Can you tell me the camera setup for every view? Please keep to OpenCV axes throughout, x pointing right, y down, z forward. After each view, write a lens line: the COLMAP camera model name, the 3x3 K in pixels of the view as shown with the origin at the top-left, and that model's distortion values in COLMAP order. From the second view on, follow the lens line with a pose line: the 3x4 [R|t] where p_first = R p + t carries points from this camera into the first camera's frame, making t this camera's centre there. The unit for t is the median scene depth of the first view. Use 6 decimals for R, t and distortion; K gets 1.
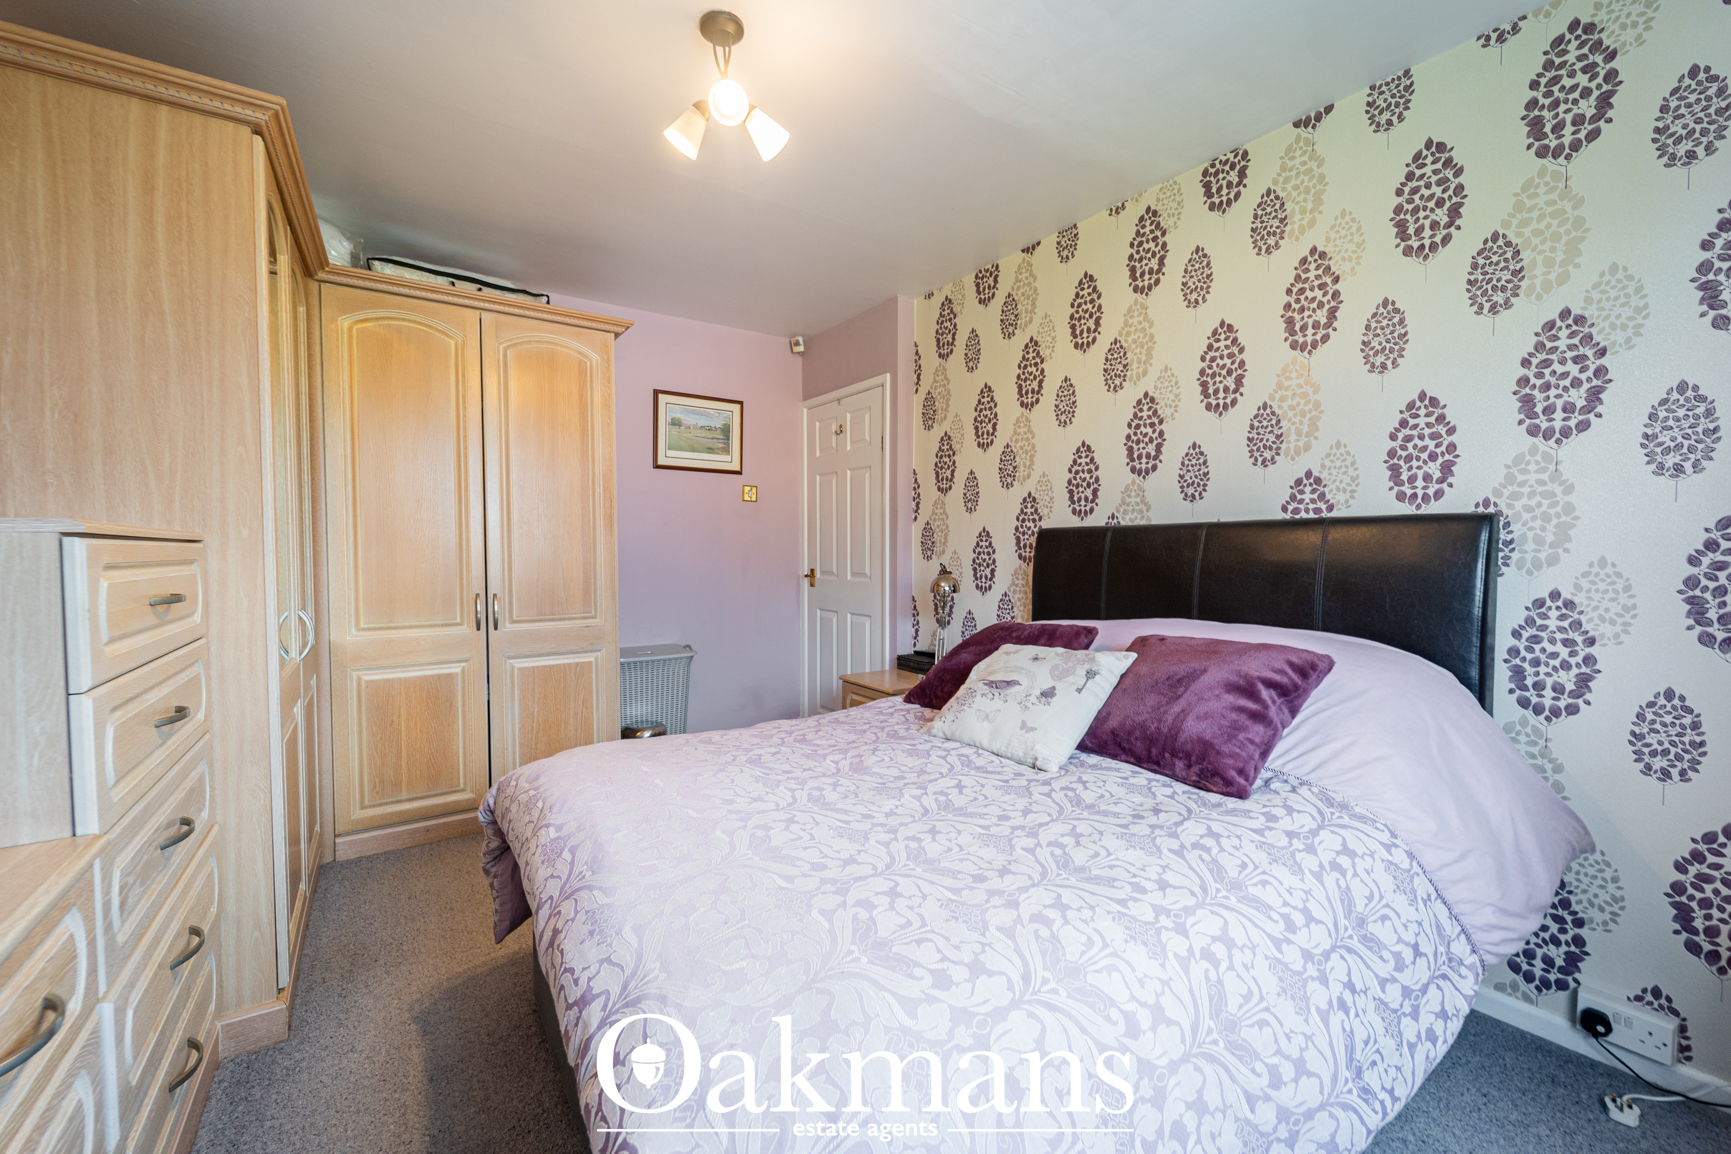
lens RADIAL K [[703.2, 0, 860.1], [0, 703.2, 571.8], [0, 0, 1]] dist [-0.001175, -0.000730]
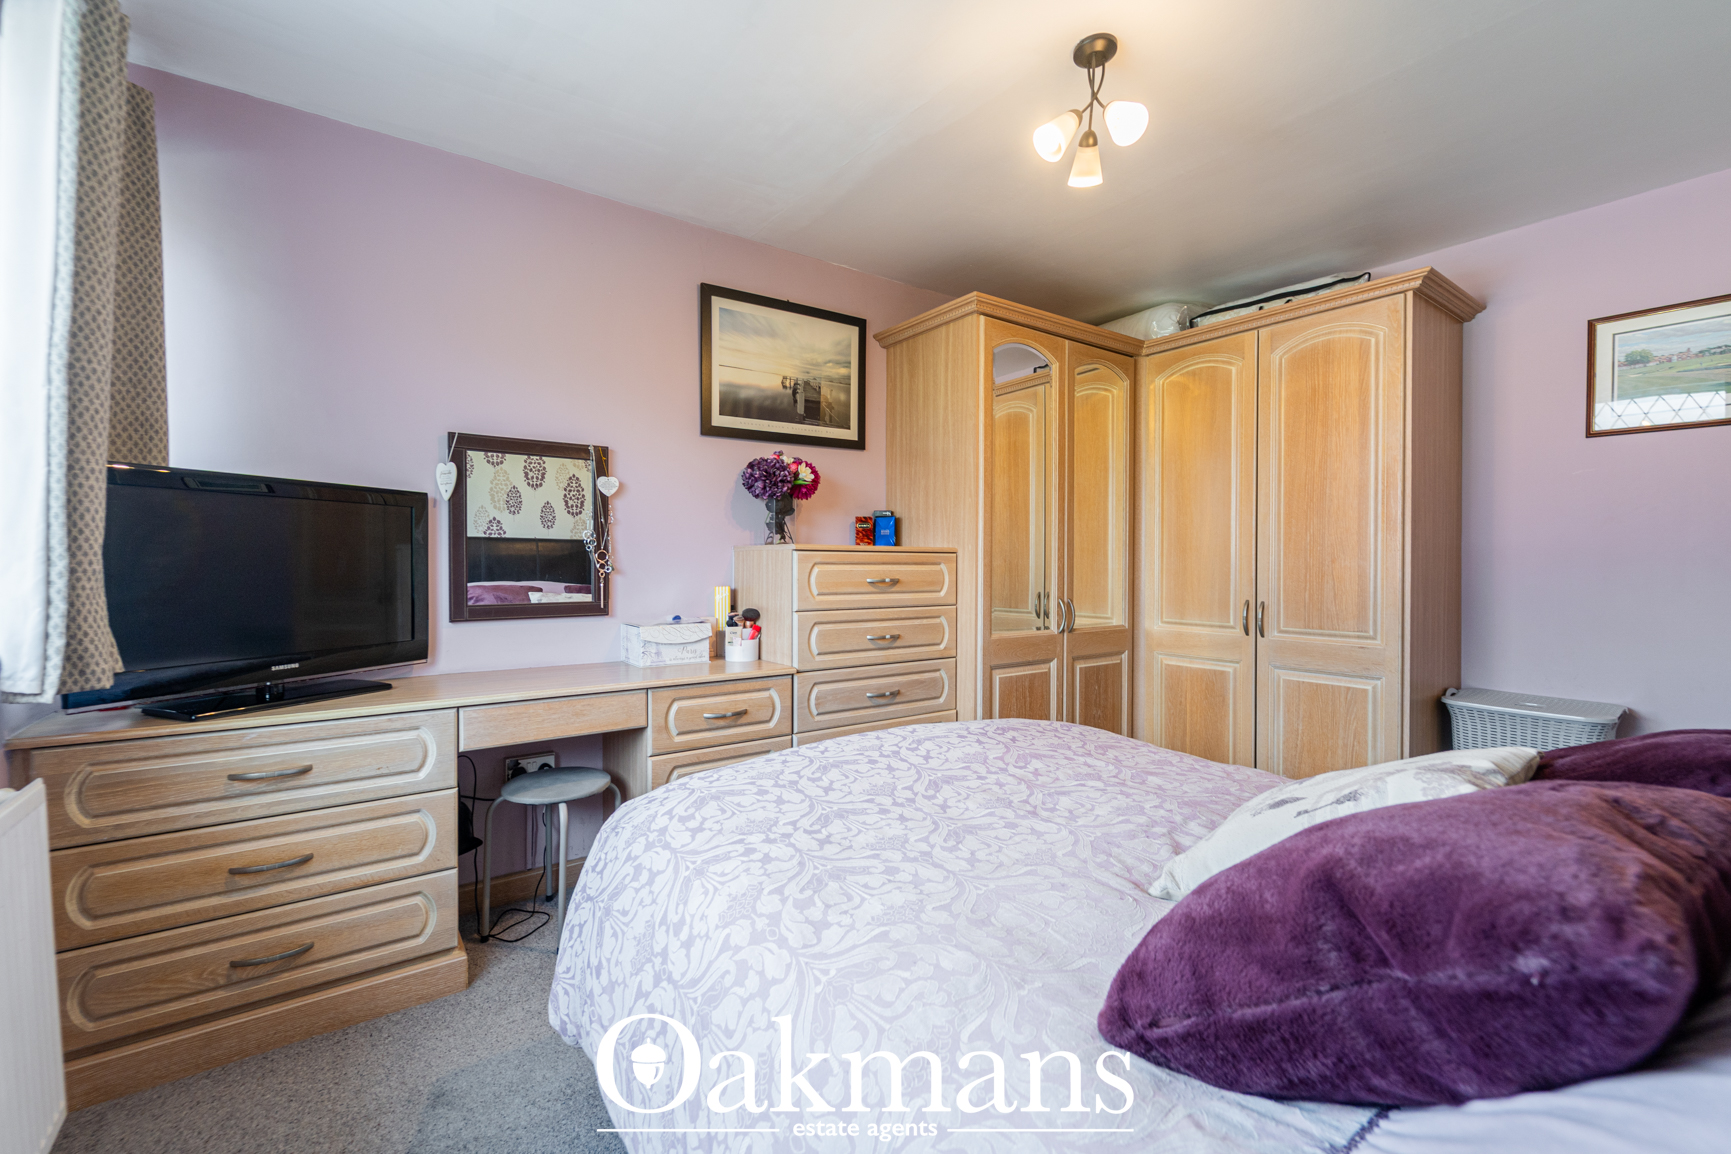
lens RADIAL K [[709.2, 0, 843.8], [0, 709.2, 566.8], [0, 0, 1]] dist [-0.000946, -0.000058]
pose [[0.015086, 0.008364, -0.999851, 0.511682], [-0.034153, 0.999386, 0.007845, -0.006520], [0.999303, 0.034029, 0.015362, 0.386490]]
